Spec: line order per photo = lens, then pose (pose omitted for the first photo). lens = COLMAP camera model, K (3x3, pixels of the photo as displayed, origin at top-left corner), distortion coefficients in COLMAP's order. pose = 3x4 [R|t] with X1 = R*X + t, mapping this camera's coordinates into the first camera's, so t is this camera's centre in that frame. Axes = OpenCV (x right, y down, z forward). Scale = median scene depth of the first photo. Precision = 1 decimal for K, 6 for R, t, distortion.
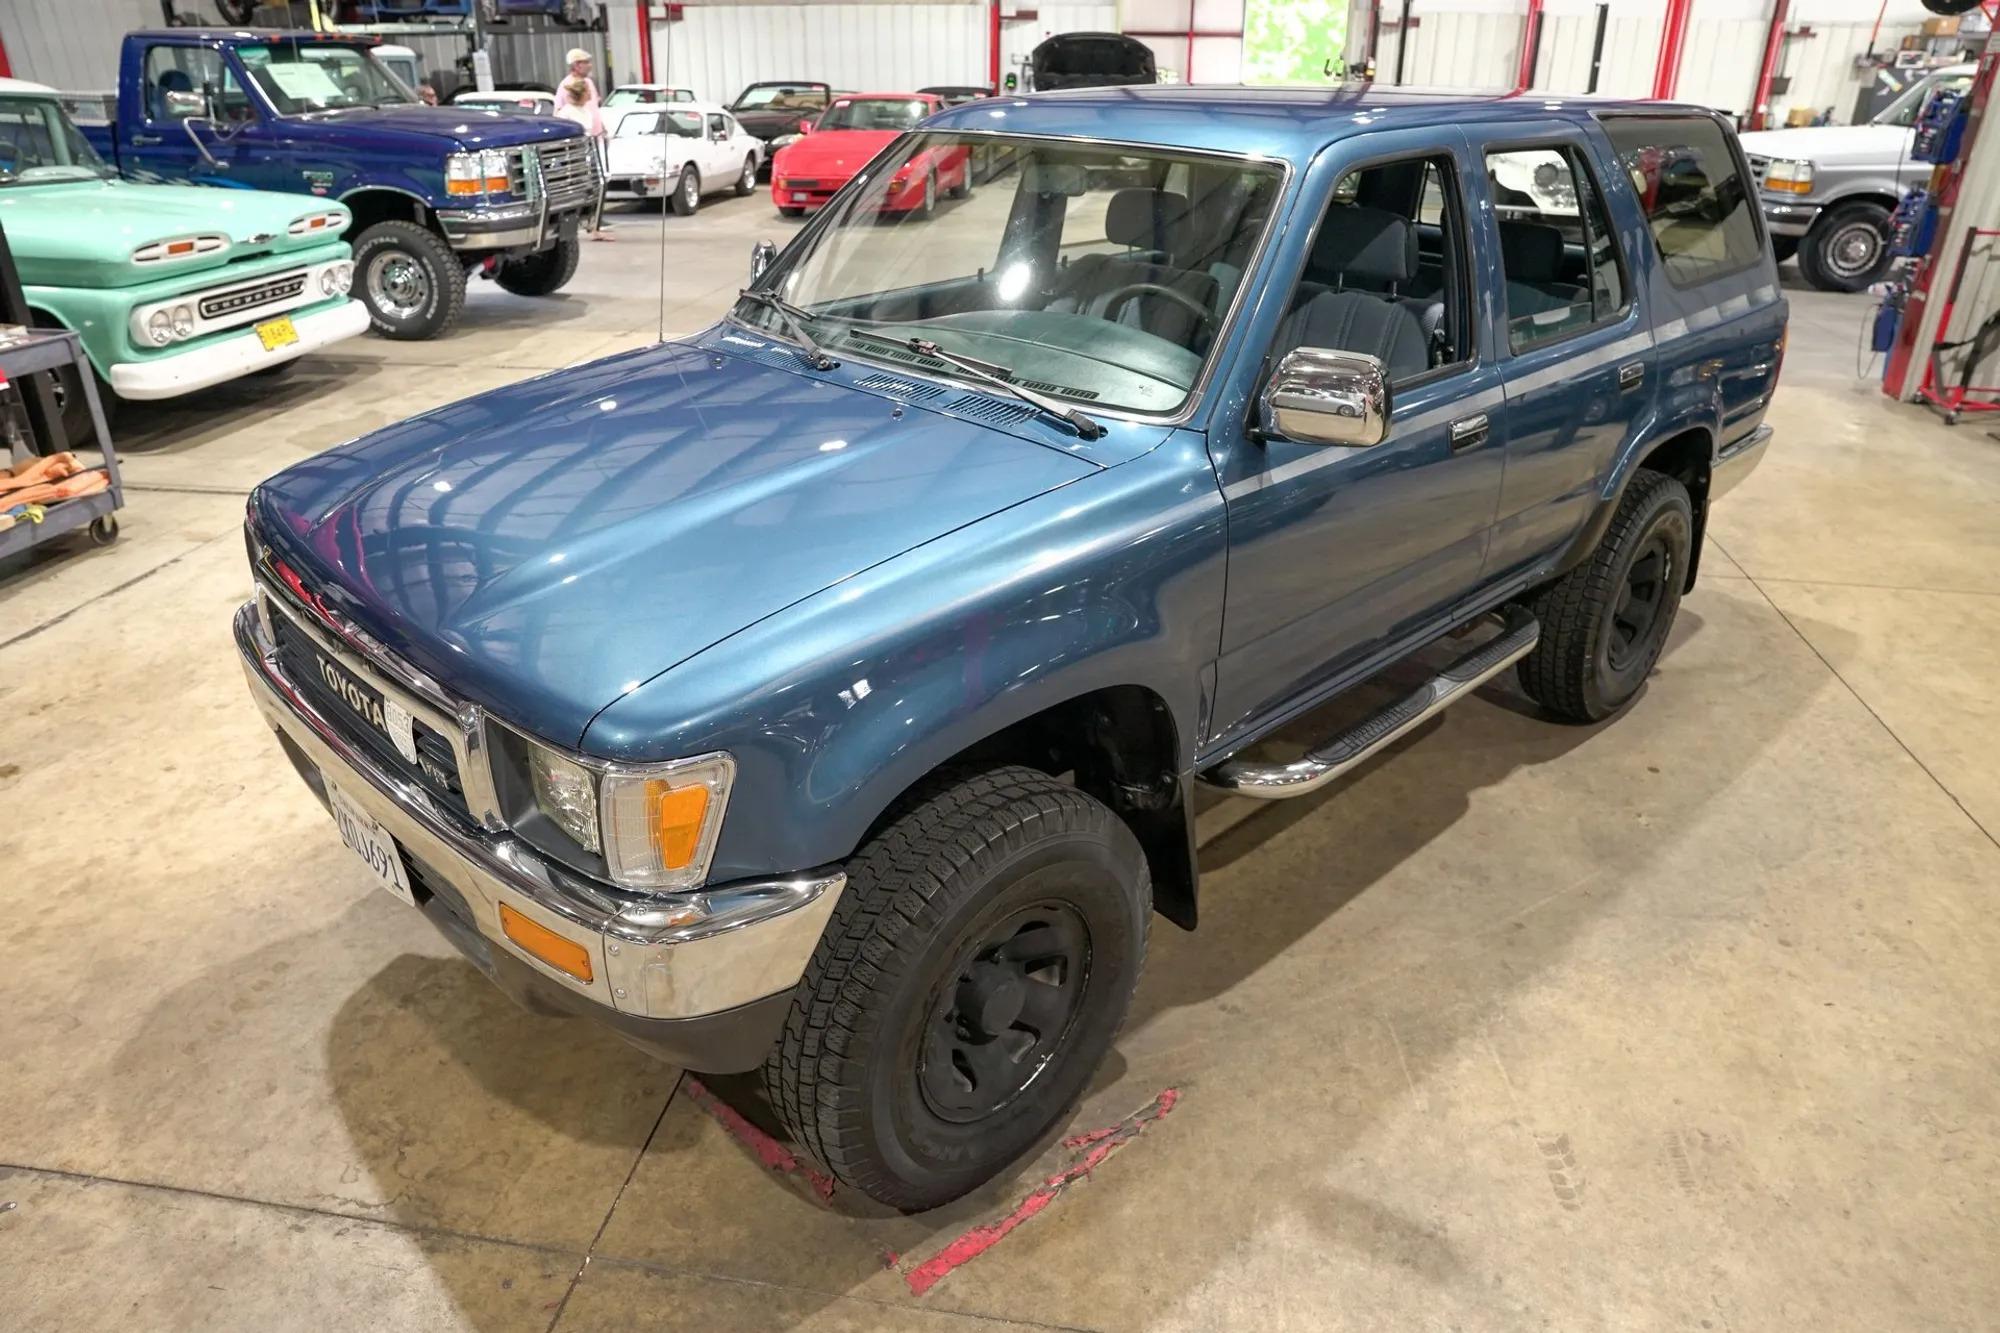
lens RADIAL K [[1376.1, 0, 1000.0], [0, 1376.1, 666.5], [0, 0, 1]] dist [-0.145526, 0.116578]
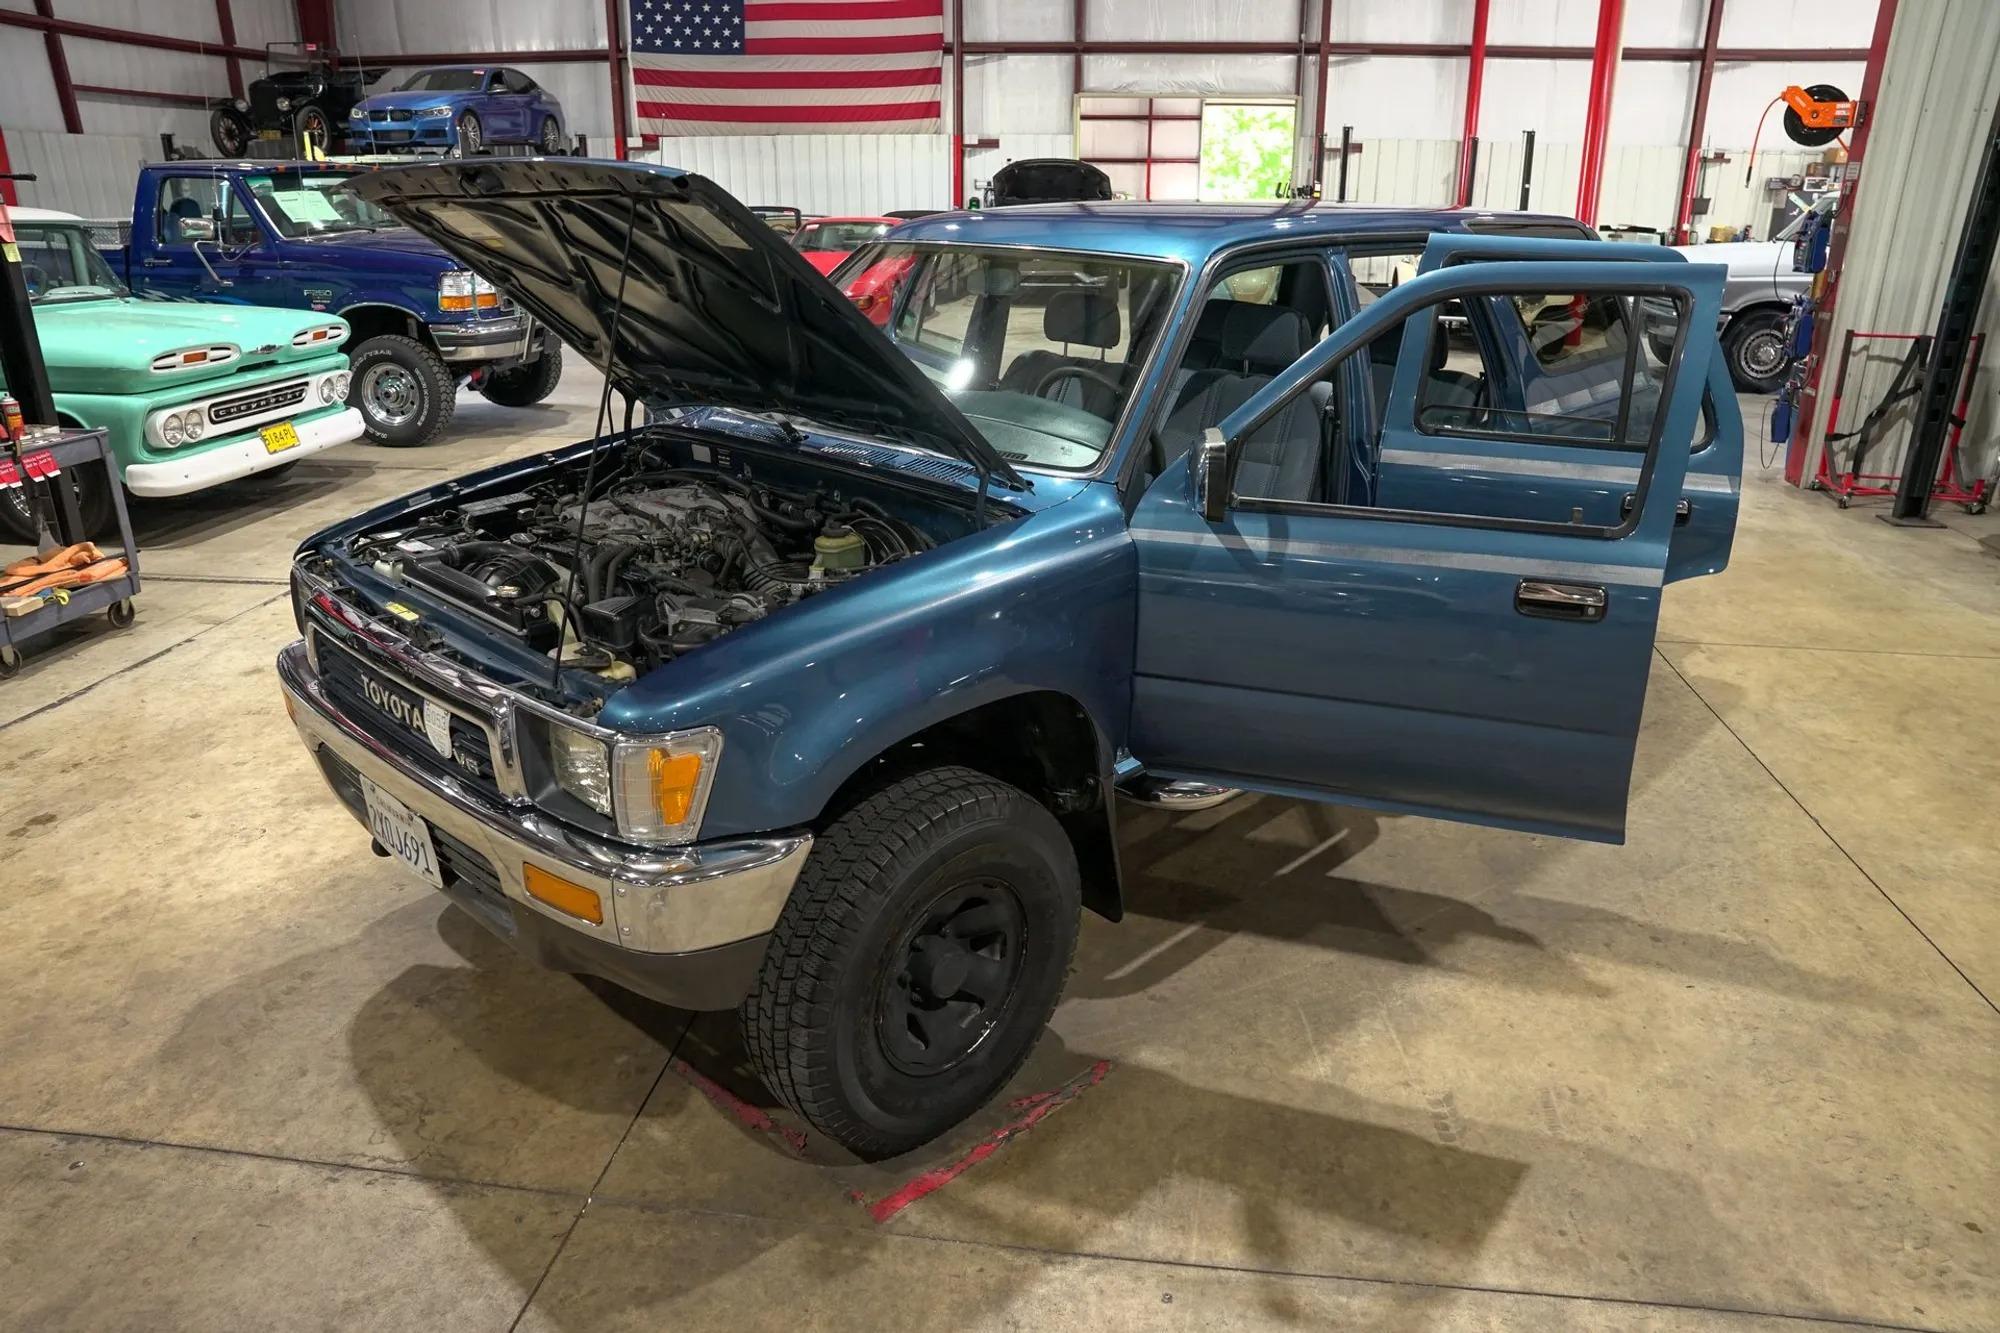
lens RADIAL K [[1365.4, 0, 1006.6], [0, 1365.4, 666.7], [0, 0, 1]] dist [-0.143347, 0.111486]
pose [[0.999569, -0.013270, 0.026193, 0.017970], [0.015333, 0.996659, -0.080218, 0.064908], [-0.025041, 0.080585, 0.996433, -0.132382]]
